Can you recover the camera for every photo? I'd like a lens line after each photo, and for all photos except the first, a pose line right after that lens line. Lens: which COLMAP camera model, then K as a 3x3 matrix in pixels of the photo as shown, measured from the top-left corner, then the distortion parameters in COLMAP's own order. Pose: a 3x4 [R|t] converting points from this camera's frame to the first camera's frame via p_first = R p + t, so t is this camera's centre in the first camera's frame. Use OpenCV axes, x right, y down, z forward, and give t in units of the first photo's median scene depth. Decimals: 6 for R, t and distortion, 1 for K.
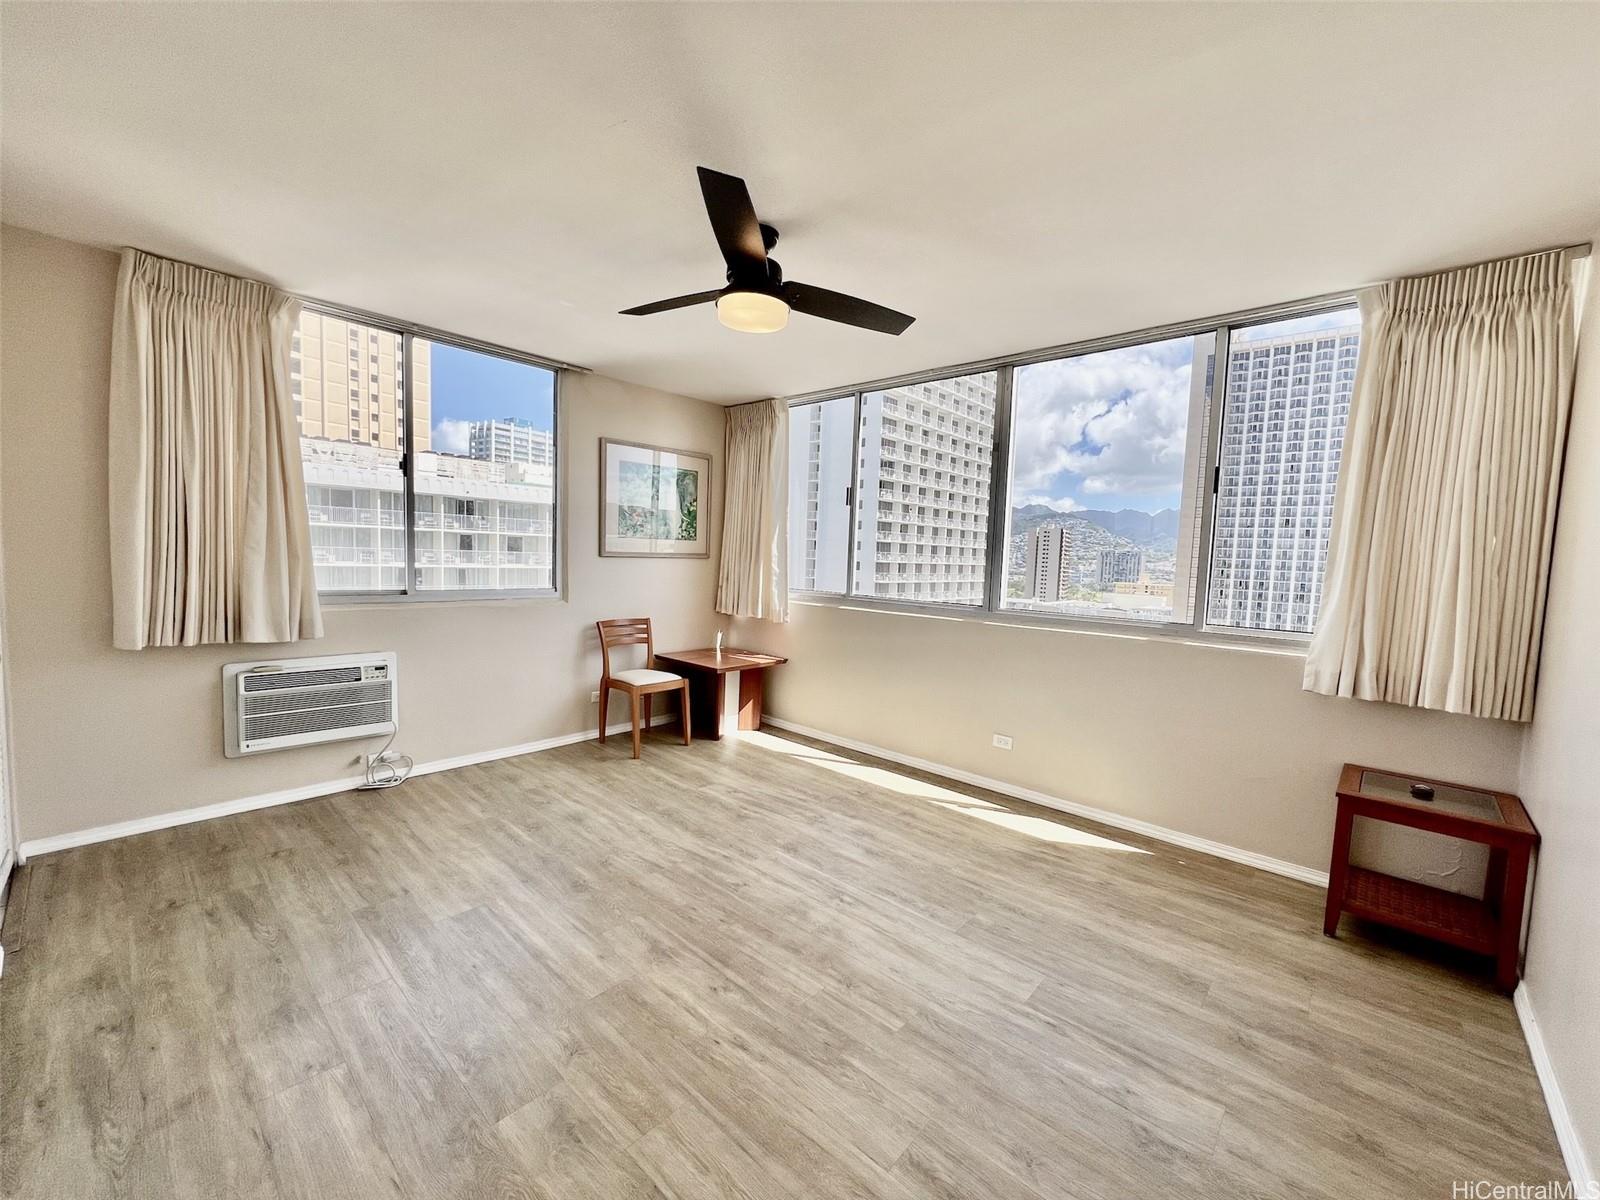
lens RADIAL K [[643.3, 0, 791.6], [0, 643.3, 598.4], [0, 0, 1]] dist [-0.005251, 0.001675]
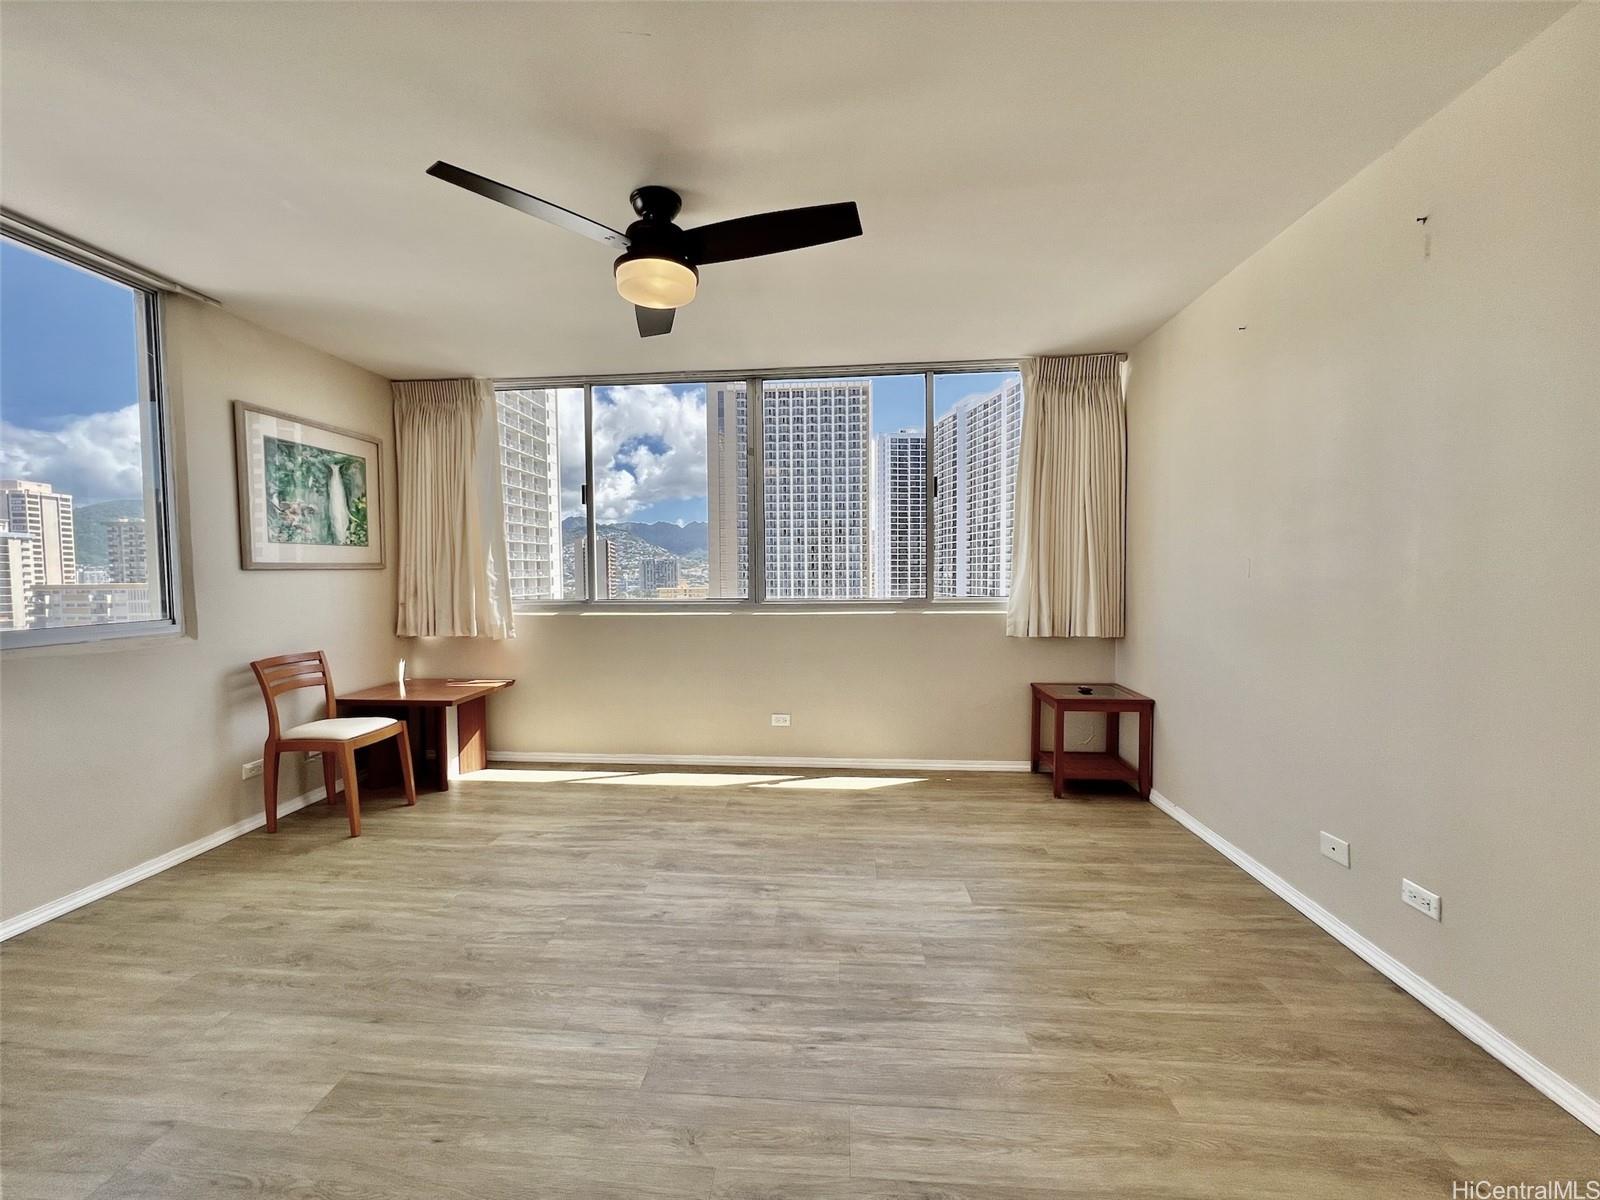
lens RADIAL K [[643.3, 0, 789.7], [0, 643.3, 597.1], [0, 0, 1]] dist [-0.005251, 0.001675]
pose [[0.798688, -0.066832, 0.598023, -0.335718], [0.077010, 0.996994, 0.008567, 0.006019], [-0.596797, 0.039211, 0.801433, 0.114517]]
